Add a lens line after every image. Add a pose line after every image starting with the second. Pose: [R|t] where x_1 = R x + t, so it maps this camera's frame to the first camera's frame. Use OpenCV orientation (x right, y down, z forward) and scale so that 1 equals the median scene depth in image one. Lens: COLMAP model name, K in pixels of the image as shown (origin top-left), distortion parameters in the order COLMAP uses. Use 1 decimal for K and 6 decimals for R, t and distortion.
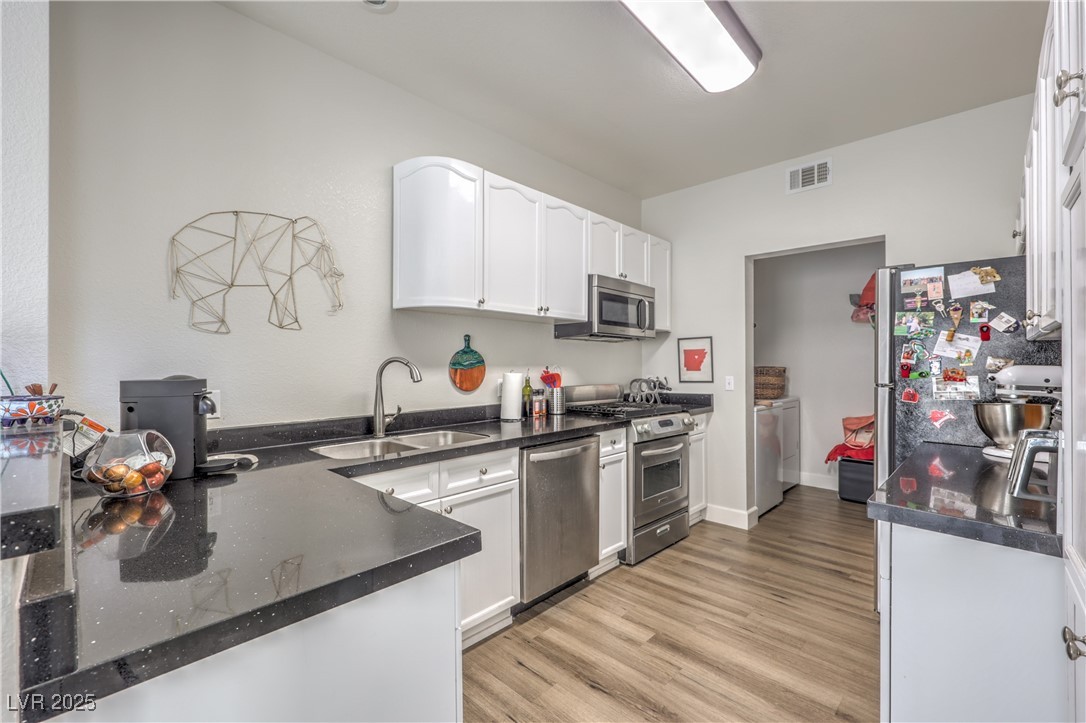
lens RADIAL K [[462.8, 0, 543.0], [0, 462.8, 361.5], [0, 0, 1]] dist [0.000348, -0.000145]
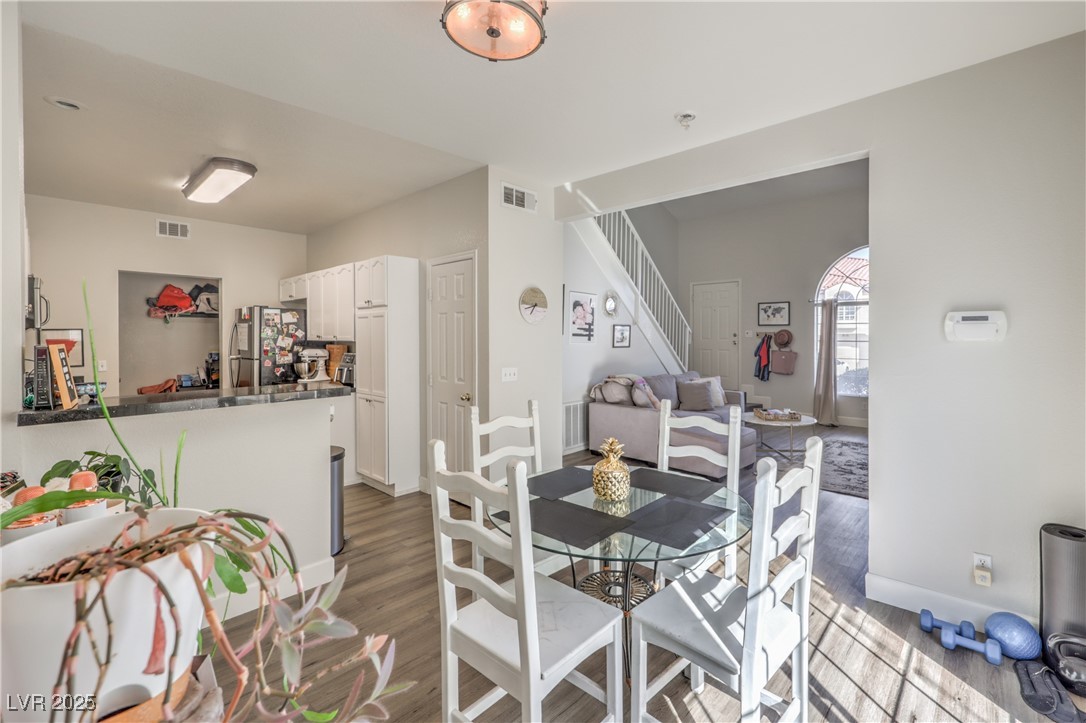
lens RADIAL K [[480.6, 0, 574.5], [0, 480.6, 336.8], [0, 0, 1]] dist [0.000590, -0.000070]
pose [[-0.031340, 0.000875, 0.999508, -1.620242], [-0.000340, 1.000000, -0.000887, -0.054564], [-0.999509, -0.000368, -0.031340, -0.449266]]
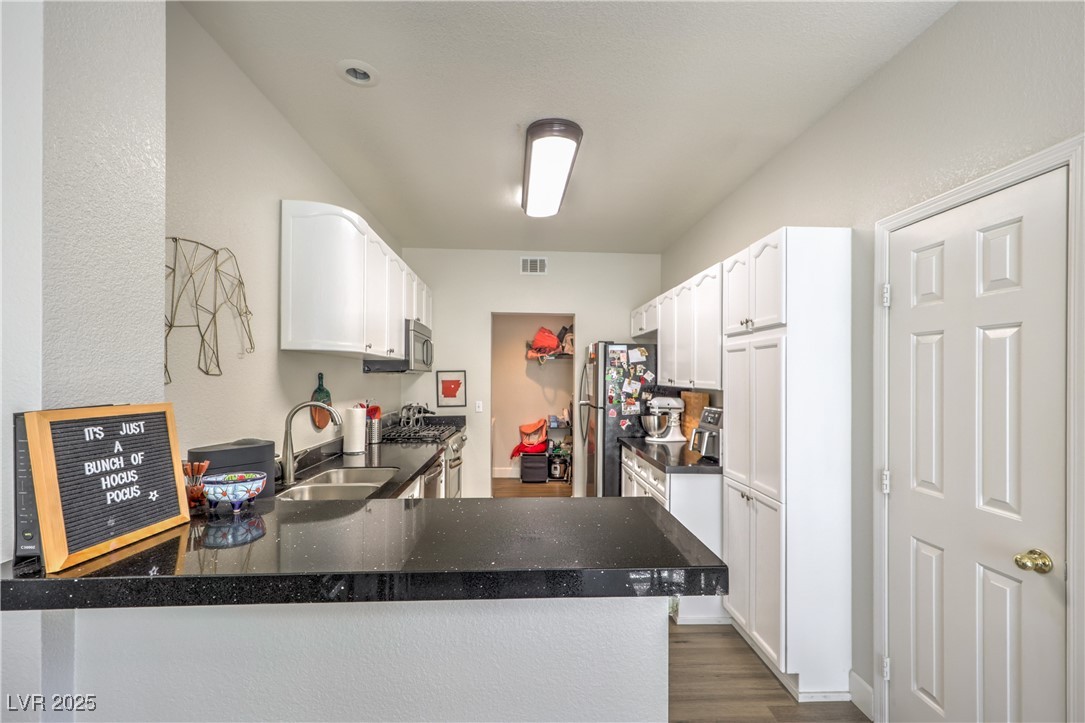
lens RADIAL K [[461.7, 0, 542.3], [0, 461.7, 375.2], [0, 0, 1]] dist [-0.000244, -0.000061]
pose [[0.682840, 0.006753, 0.730537, -0.721833], [-0.008782, 0.999961, -0.001035, -0.070898], [-0.730516, -0.005708, 0.682872, -0.048772]]
